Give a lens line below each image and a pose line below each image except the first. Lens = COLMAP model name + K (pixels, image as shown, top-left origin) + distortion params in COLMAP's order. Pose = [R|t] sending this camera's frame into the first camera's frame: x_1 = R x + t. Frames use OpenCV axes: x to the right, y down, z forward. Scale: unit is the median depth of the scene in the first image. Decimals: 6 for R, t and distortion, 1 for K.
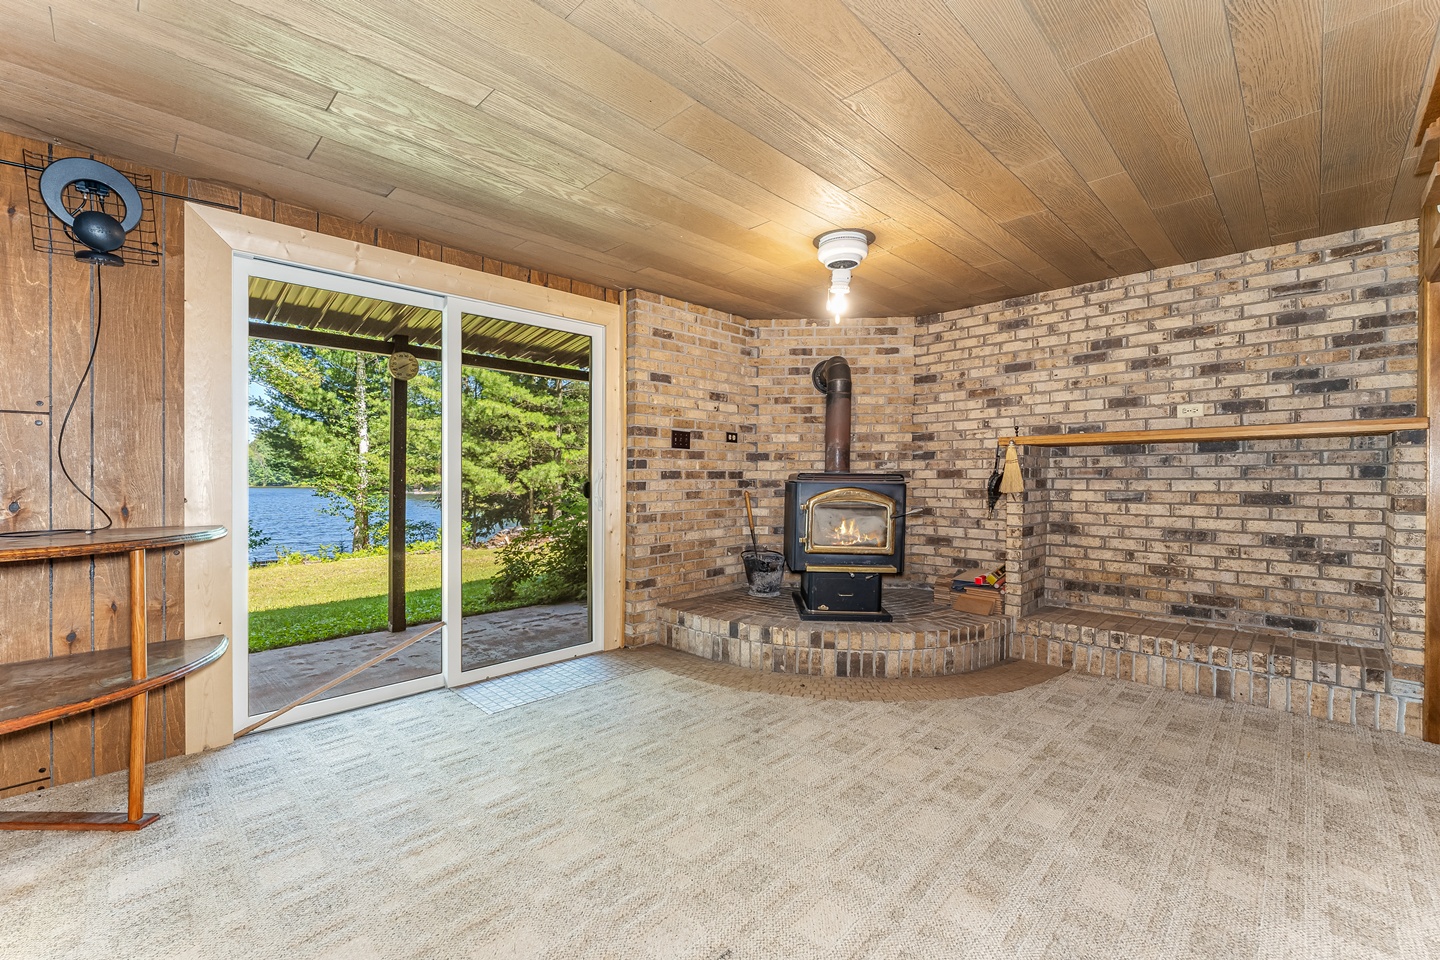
lens RADIAL K [[616.9, 0, 719.4], [0, 616.9, 486.3], [0, 0, 1]] dist [0.002503, -0.000595]
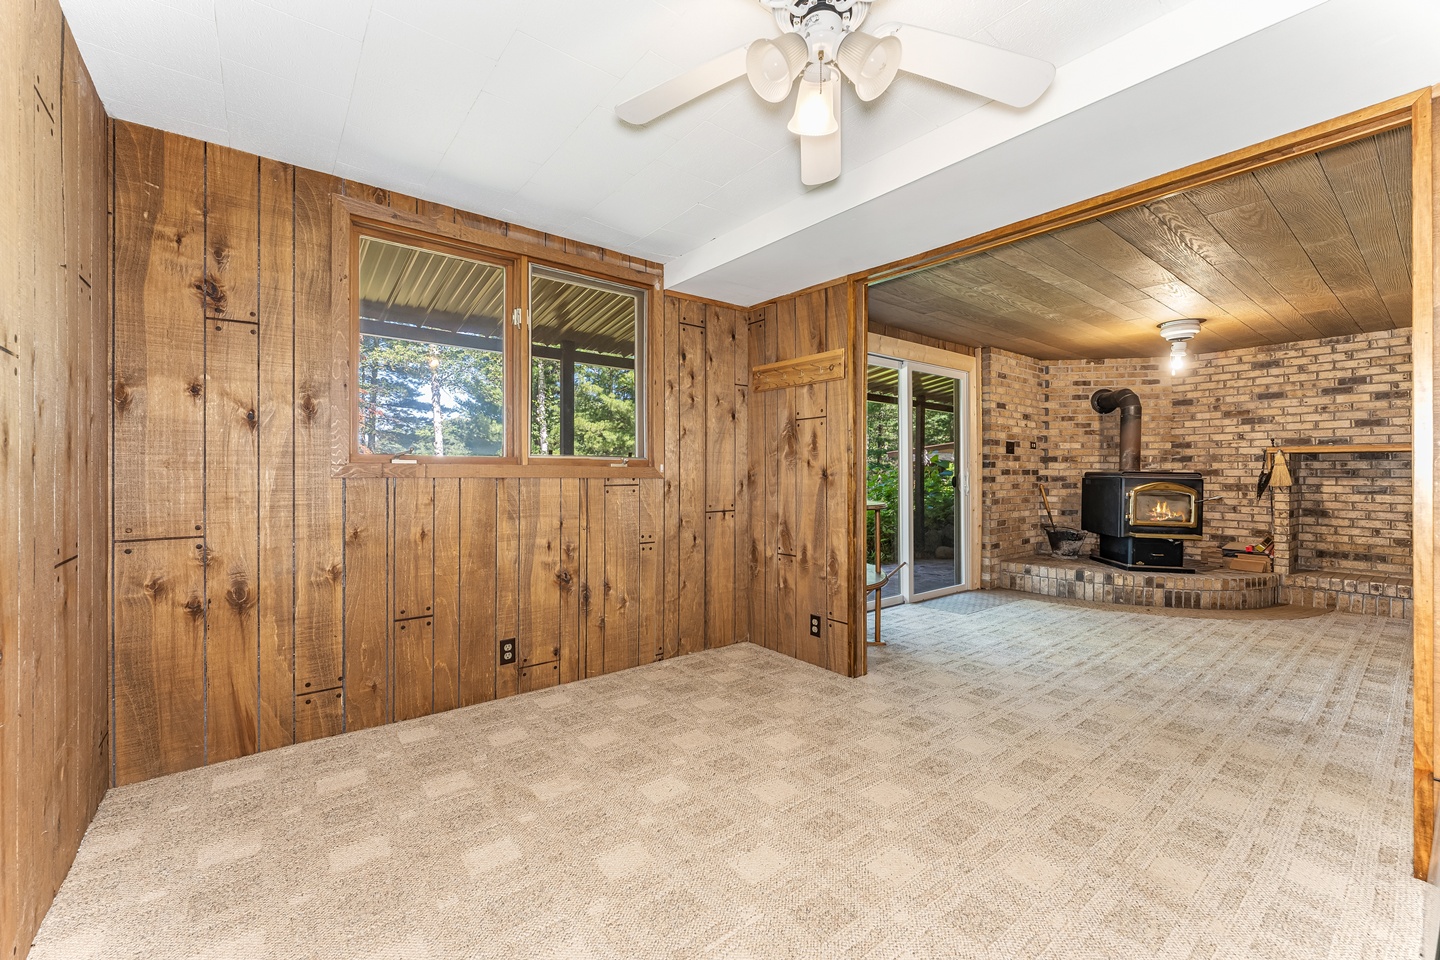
lens RADIAL K [[586.9, 0, 721.3], [0, 586.9, 468.8], [0, 0, 1]] dist [-0.000768, 0.000416]
pose [[0.990858, 0.006210, -0.134768, -0.585254], [-0.008894, 0.999774, -0.019322, 0.006900], [0.134618, 0.020344, 0.990689, -0.485291]]
